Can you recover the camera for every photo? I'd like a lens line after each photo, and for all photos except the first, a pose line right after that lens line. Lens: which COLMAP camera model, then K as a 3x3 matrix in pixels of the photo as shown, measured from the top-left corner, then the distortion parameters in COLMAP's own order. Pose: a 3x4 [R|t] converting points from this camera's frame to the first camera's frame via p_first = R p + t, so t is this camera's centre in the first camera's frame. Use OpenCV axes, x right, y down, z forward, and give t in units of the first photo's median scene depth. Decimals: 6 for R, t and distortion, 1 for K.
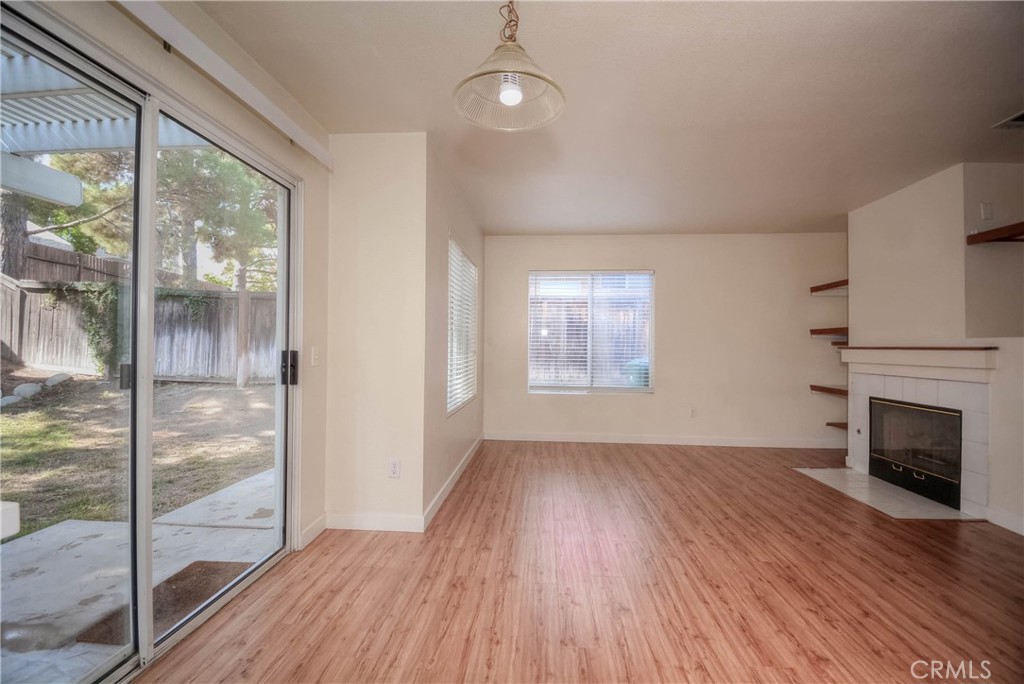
lens RADIAL K [[453.3, 0, 511.8], [0, 453.3, 343.4], [0, 0, 1]] dist [-0.007460, -0.008271]
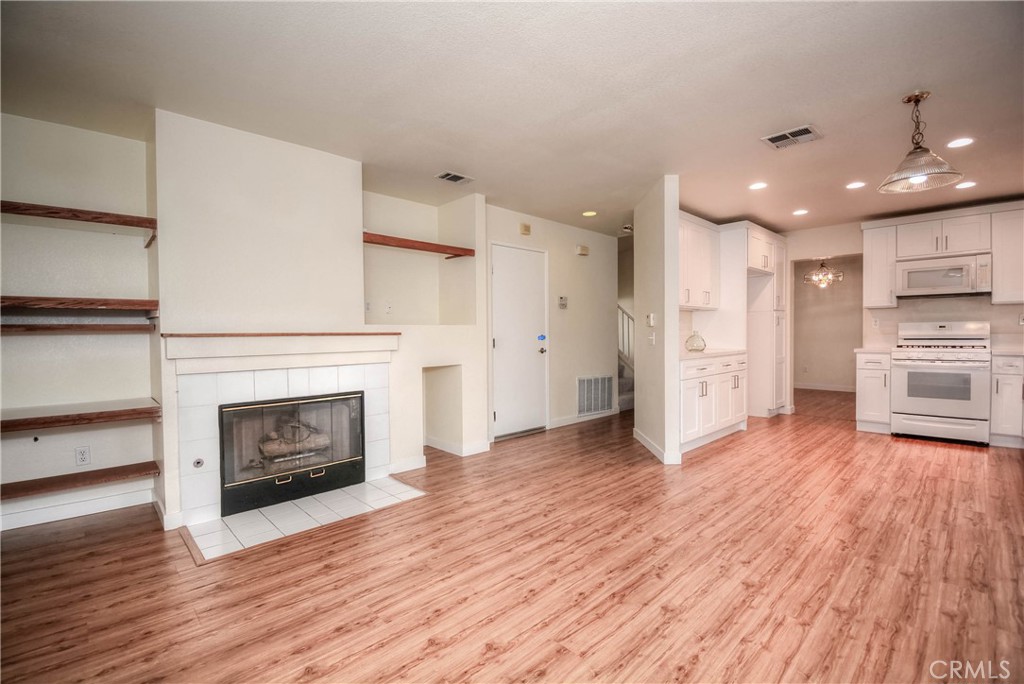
lens RADIAL K [[453.3, 0, 508.1], [0, 453.3, 344.4], [0, 0, 1]] dist [-0.007460, -0.008271]
pose [[-0.738337, -0.015891, 0.674245, -0.003806], [0.000537, 0.999708, 0.024150, 0.011965], [-0.674432, 0.018193, -0.738113, 1.862518]]
